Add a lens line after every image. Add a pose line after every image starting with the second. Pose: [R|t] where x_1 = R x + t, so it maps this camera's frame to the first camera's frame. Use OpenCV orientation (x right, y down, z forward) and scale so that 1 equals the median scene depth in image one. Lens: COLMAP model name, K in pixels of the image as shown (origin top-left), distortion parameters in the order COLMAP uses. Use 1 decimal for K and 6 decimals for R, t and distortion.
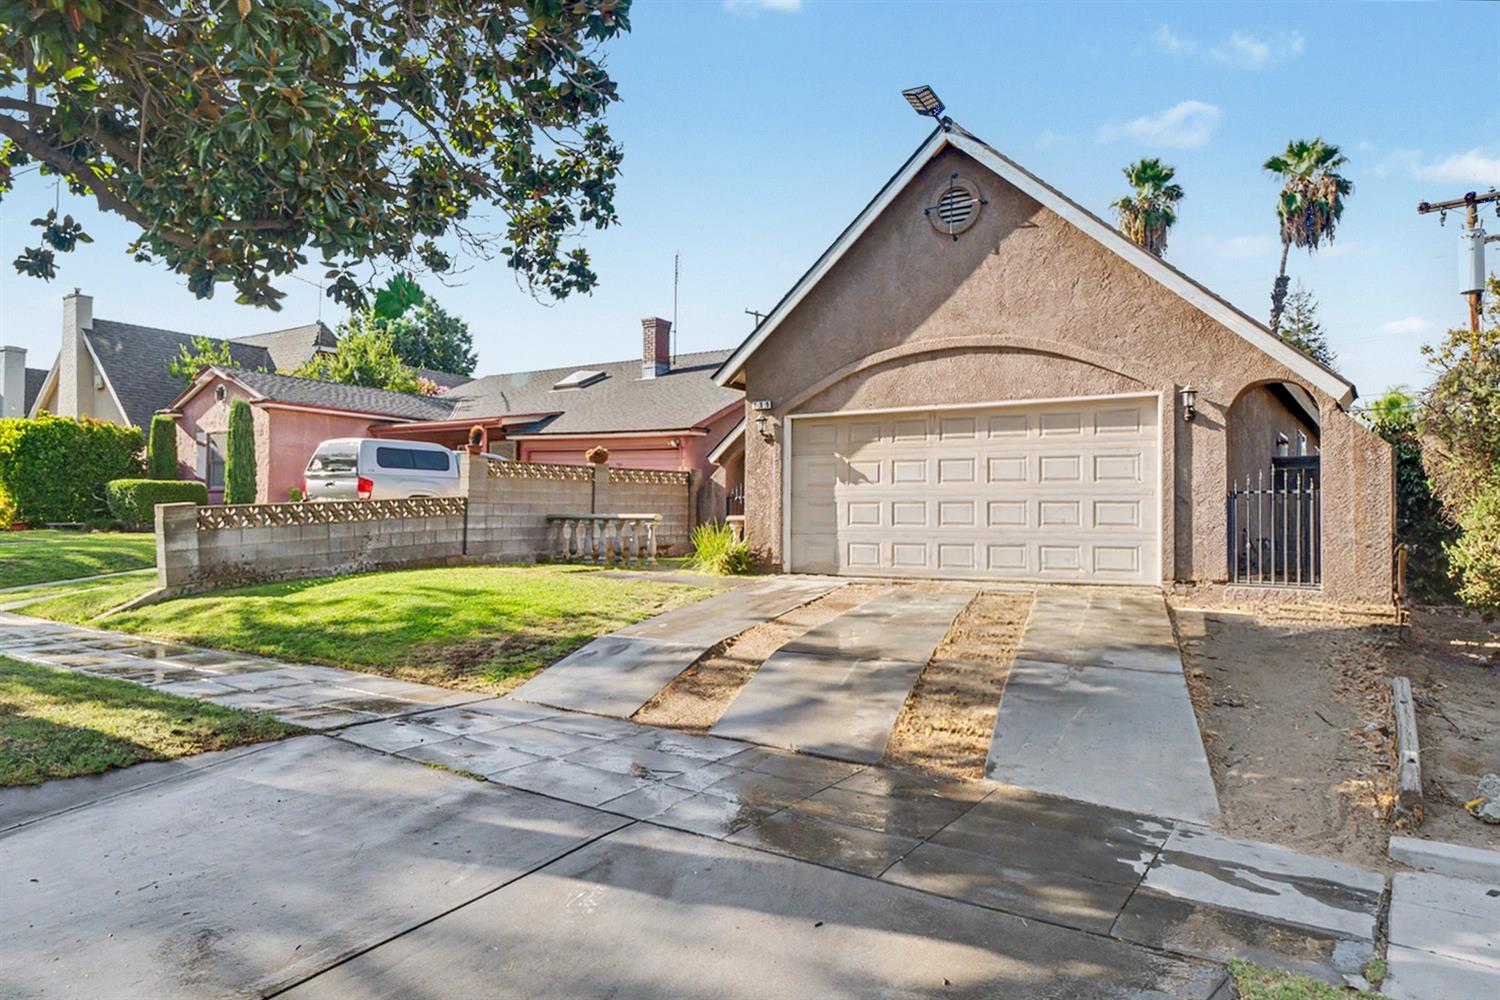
lens RADIAL K [[1005.0, 0, 747.7], [0, 1005.0, 505.9], [0, 0, 1]] dist [0.009744, 0.001452]
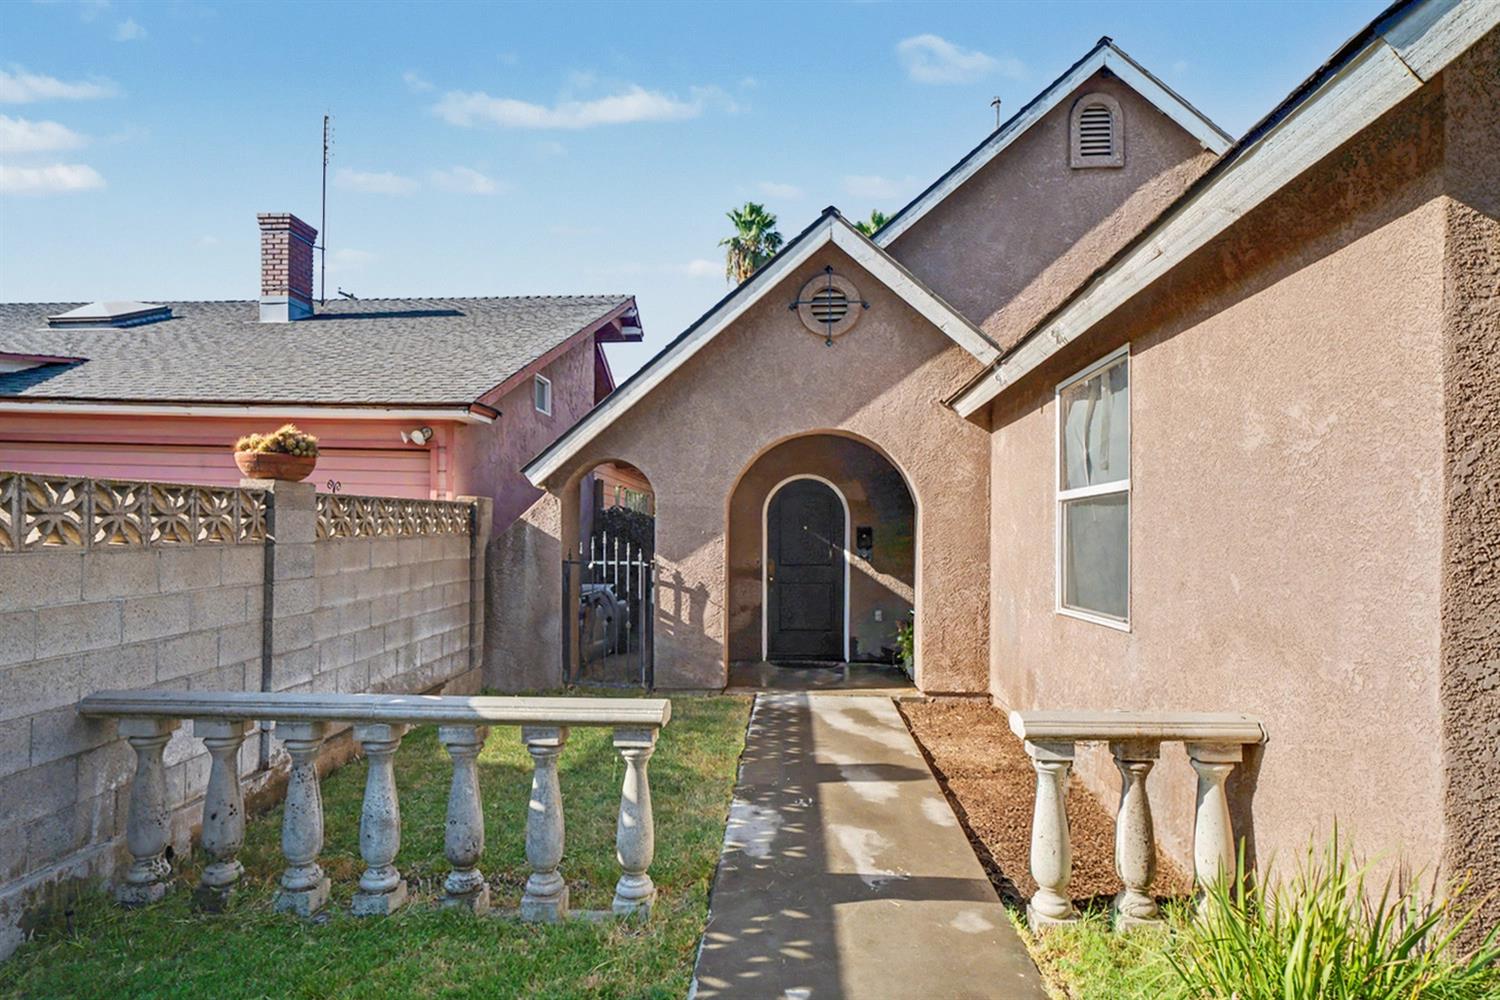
lens RADIAL K [[844.7, 0, 750.8], [0, 844.7, 529.4], [0, 0, 1]] dist [0.000327, 0.000747]
pose [[0.868874, 0.003654, 0.495019, -0.161470], [-0.010479, 0.999884, 0.011012, -0.033912], [-0.494922, -0.014755, 0.868812, 0.751454]]
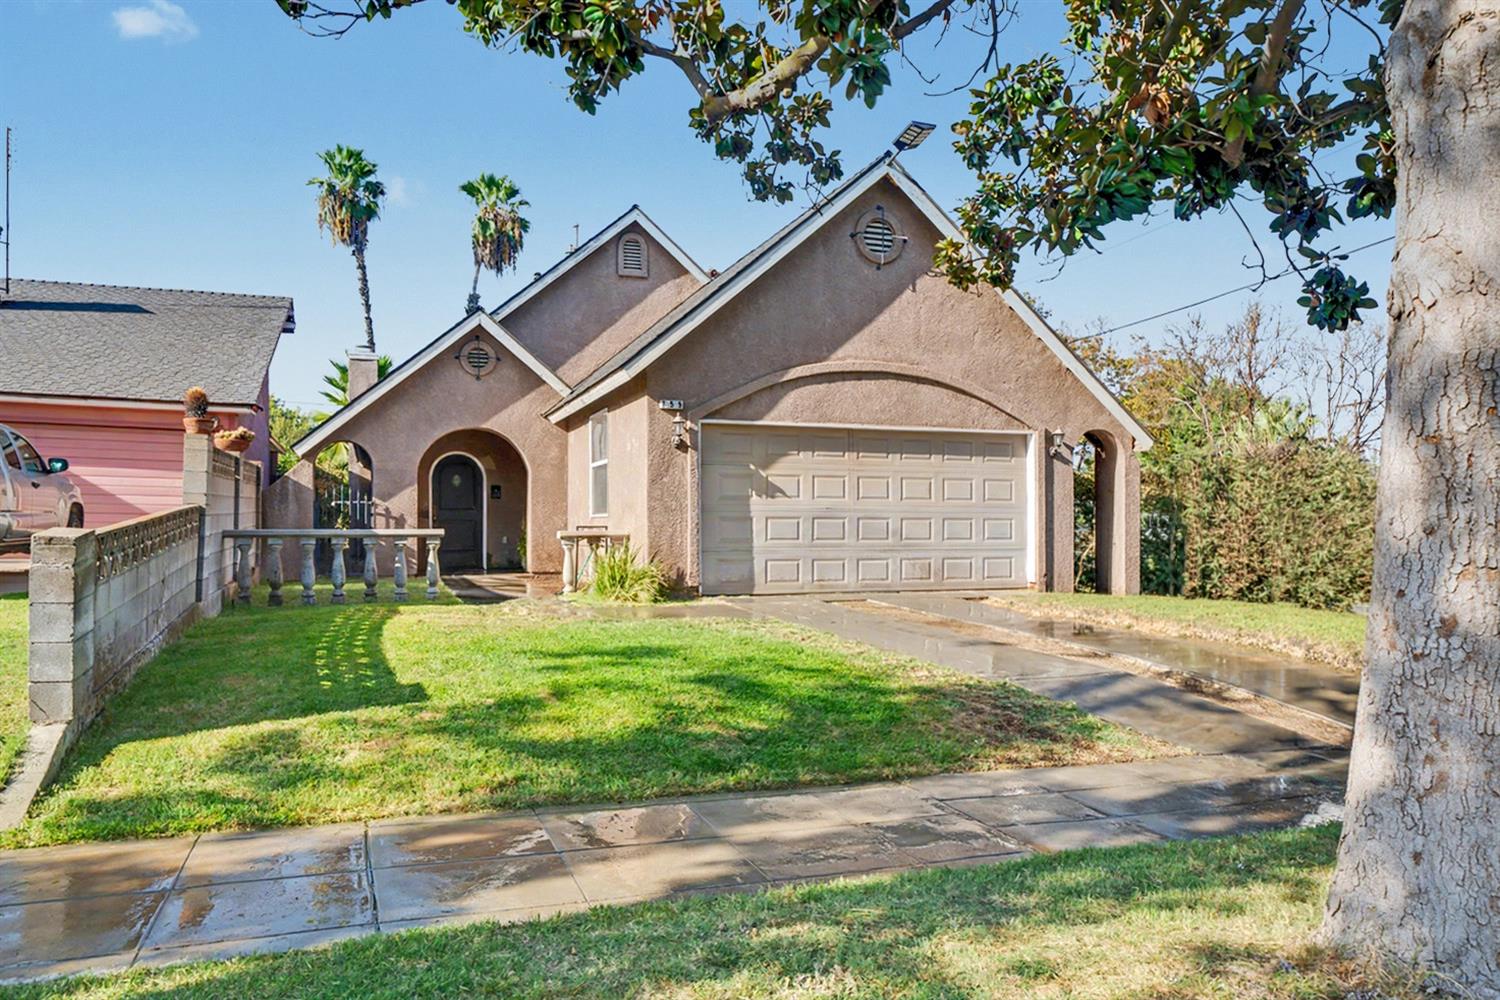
lens RADIAL K [[1005.0, 0, 751.8], [0, 1005.0, 514.0], [0, 0, 1]] dist [0.009744, 0.001452]
pose [[0.601115, -0.000902, 0.799162, -0.511891], [-0.011214, 0.999891, 0.009564, -0.011972], [-0.799084, -0.014711, 0.601040, 0.337149]]
